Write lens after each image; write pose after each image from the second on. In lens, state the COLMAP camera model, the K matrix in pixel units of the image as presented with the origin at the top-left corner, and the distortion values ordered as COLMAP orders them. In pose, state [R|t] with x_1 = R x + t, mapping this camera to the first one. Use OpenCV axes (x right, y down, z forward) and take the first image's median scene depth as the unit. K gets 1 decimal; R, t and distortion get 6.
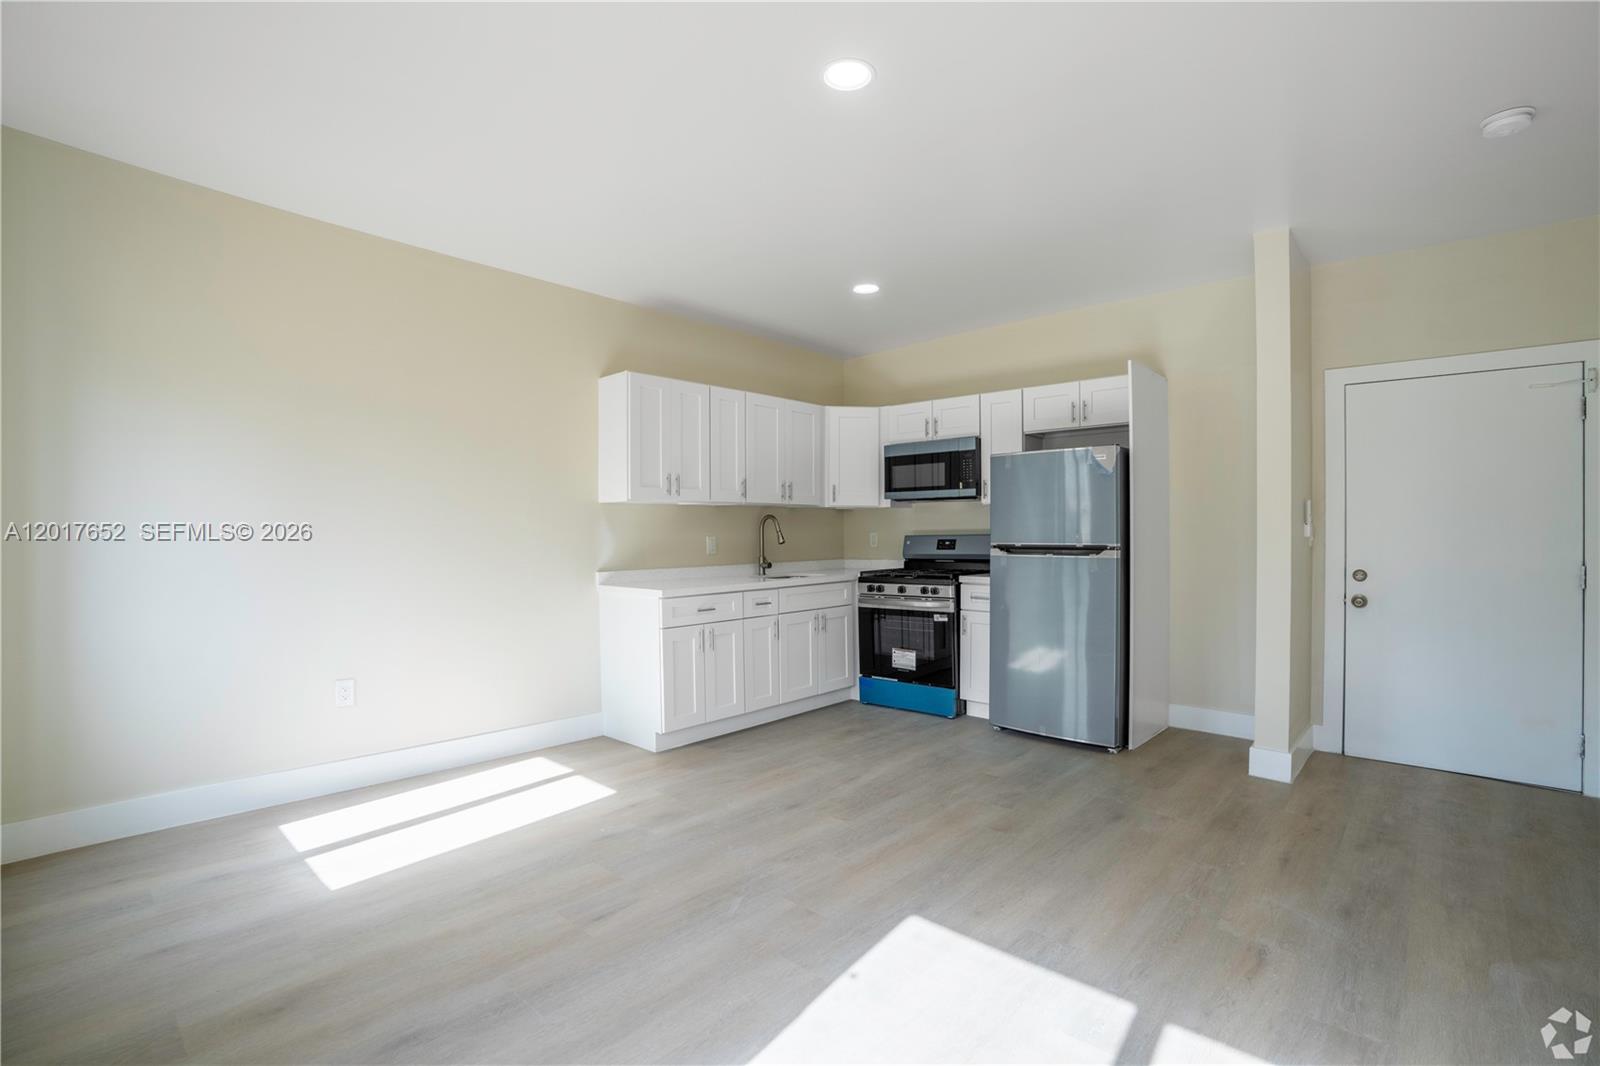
lens RADIAL K [[733.6, 0, 806.2], [0, 733.6, 535.0], [0, 0, 1]] dist [-0.036834, 0.000515]
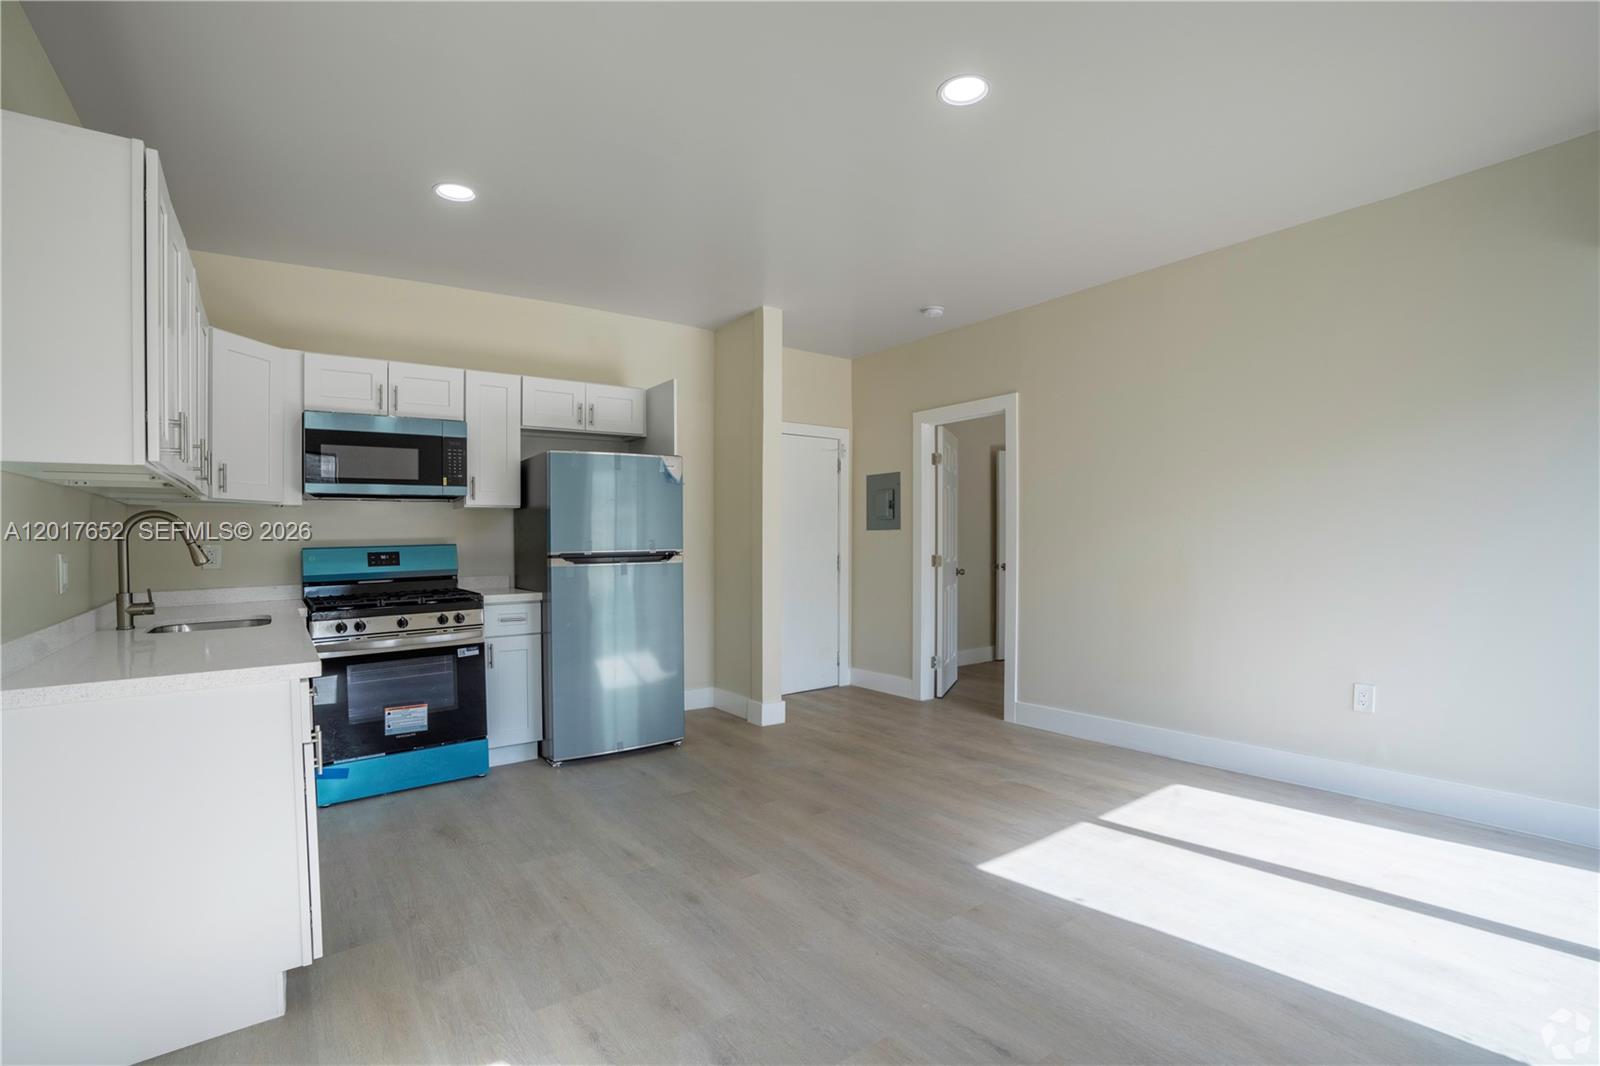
lens RADIAL K [[733.6, 0, 800.7], [0, 733.6, 564.0], [0, 0, 1]] dist [-0.070102, 0.000106]
pose [[0.201997, -0.033216, 0.978823, -0.516819], [0.016881, 0.999394, 0.030430, 0.003621], [-0.979241, 0.010377, 0.202435, 0.532355]]
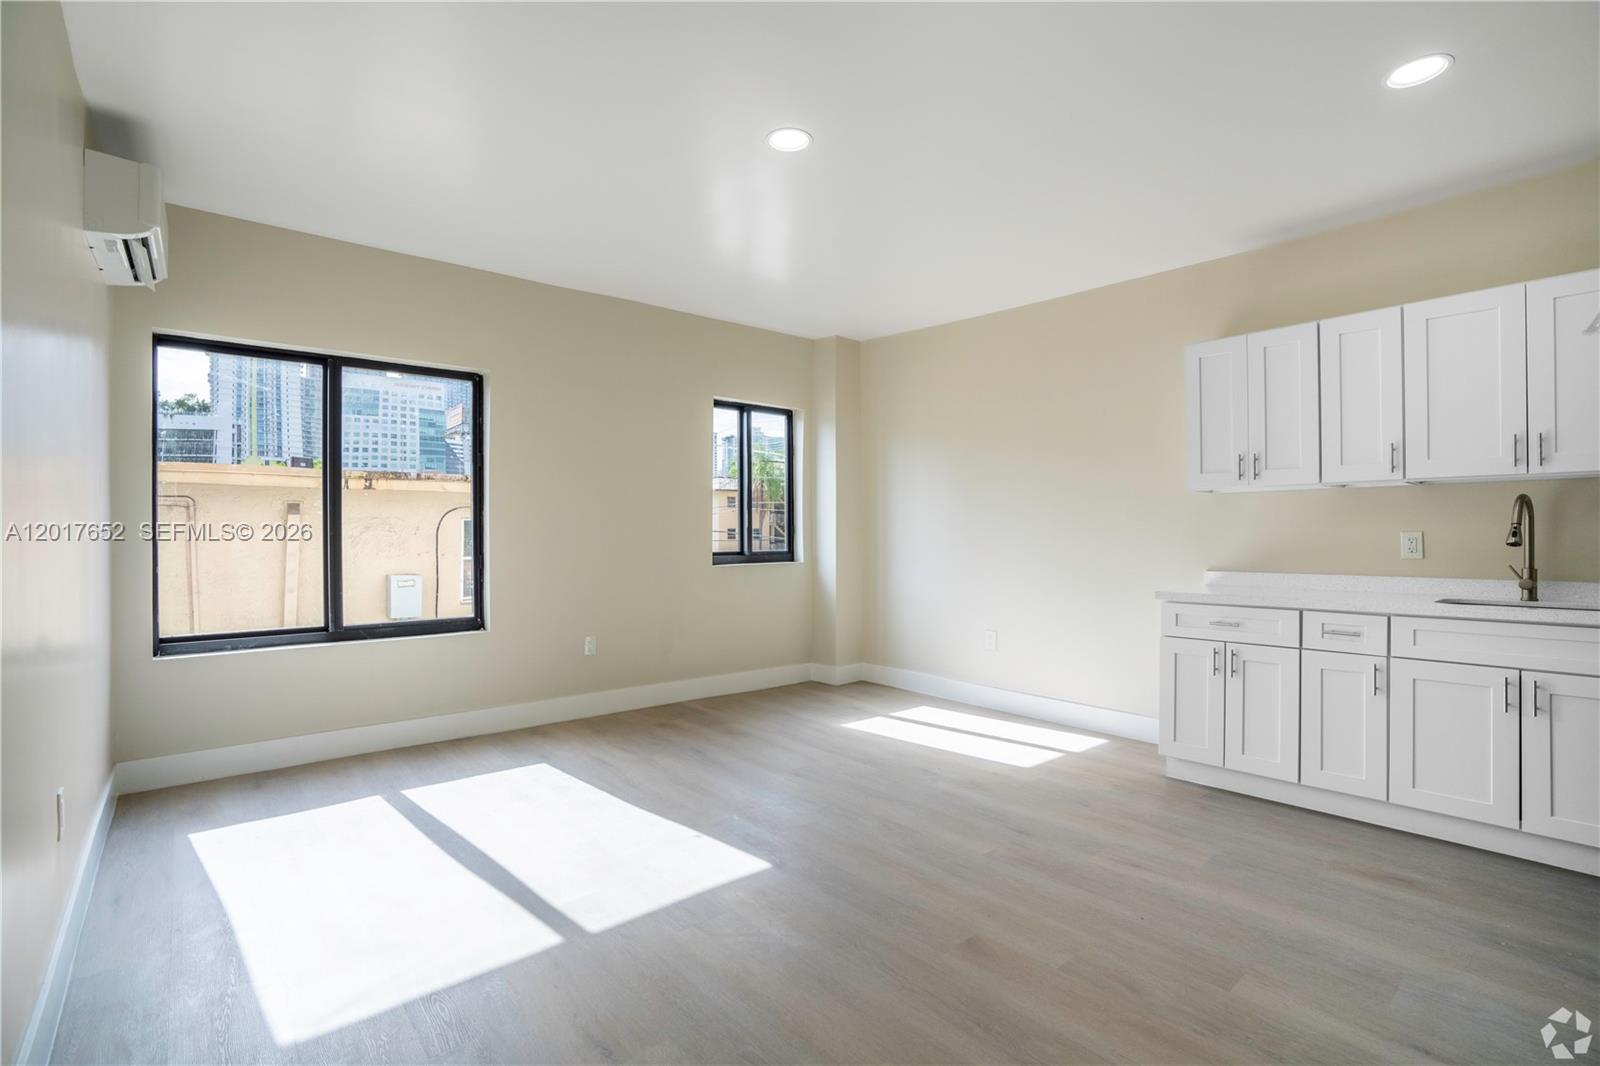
lens RADIAL K [[733.6, 0, 806.2], [0, 733.6, 535.0], [0, 0, 1]] dist [-0.036834, 0.000515]
pose [[-0.121531, 0.002002, -0.992586, 0.651561], [0.002537, 0.999995, 0.001706, 0.003166], [0.992584, -0.002311, -0.121535, 0.613508]]
